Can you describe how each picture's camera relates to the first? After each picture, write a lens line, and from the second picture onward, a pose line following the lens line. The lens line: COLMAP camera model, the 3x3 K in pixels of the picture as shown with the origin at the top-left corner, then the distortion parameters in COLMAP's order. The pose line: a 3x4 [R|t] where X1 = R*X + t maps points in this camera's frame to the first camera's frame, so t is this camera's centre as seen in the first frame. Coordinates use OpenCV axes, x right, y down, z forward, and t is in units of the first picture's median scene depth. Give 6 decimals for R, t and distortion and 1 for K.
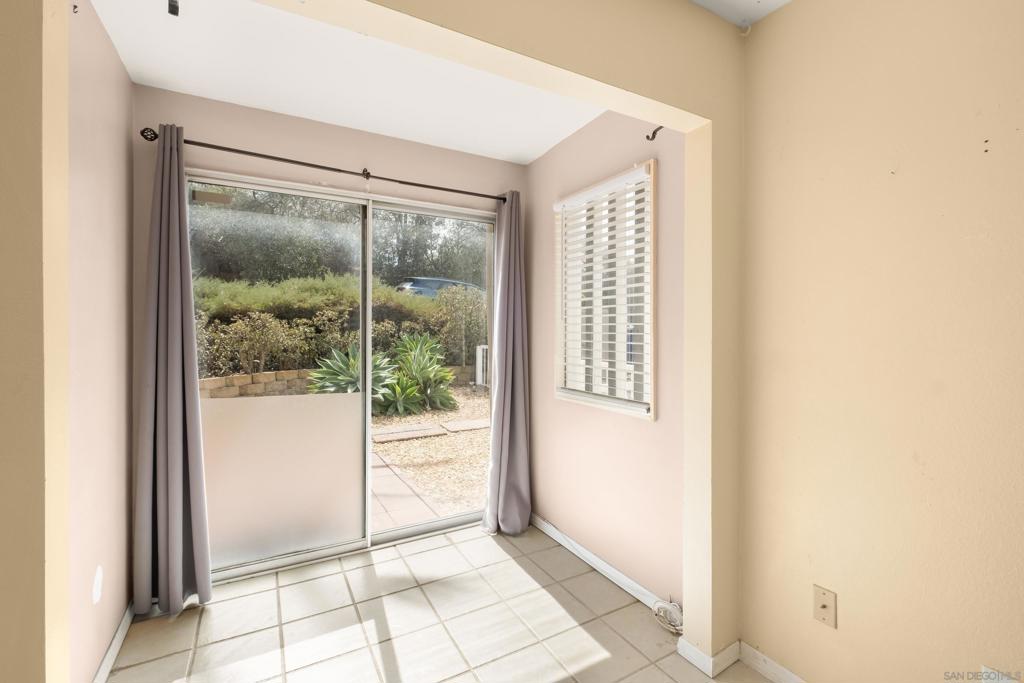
lens RADIAL K [[444.5, 0, 508.0], [0, 444.5, 333.9], [0, 0, 1]] dist [0.001779, -0.000184]
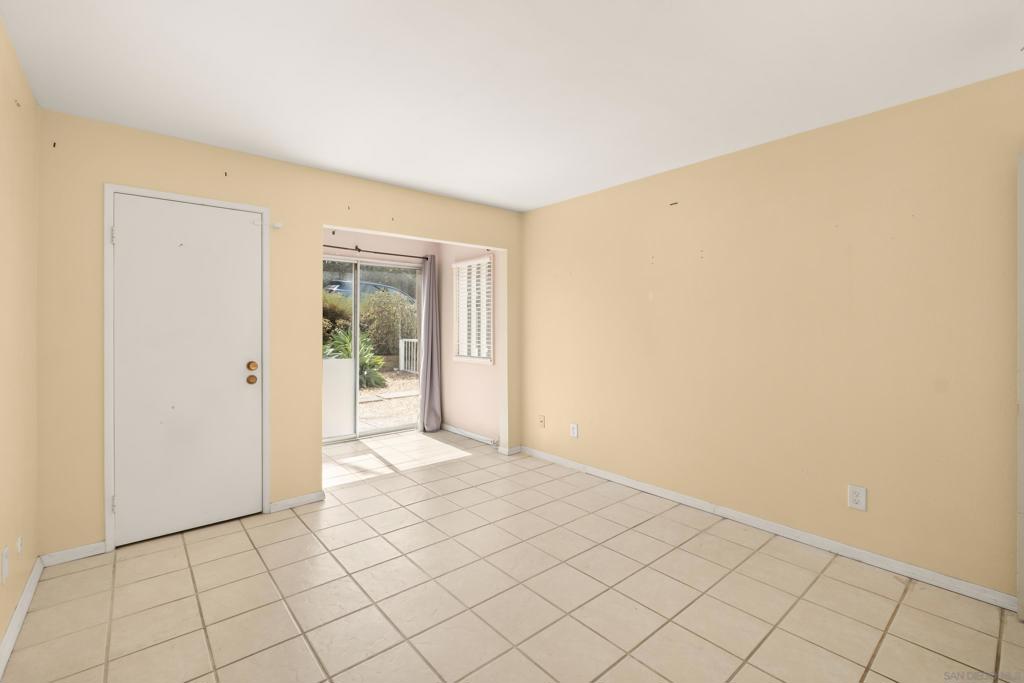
lens RADIAL K [[444.5, 0, 500.1], [0, 444.5, 326.2], [0, 0, 1]] dist [0.001779, -0.000184]
pose [[0.984886, -0.002567, 0.173186, -0.030561], [0.004194, 0.999950, -0.009025, 0.008078], [-0.173154, 0.009615, 0.984848, -0.930792]]
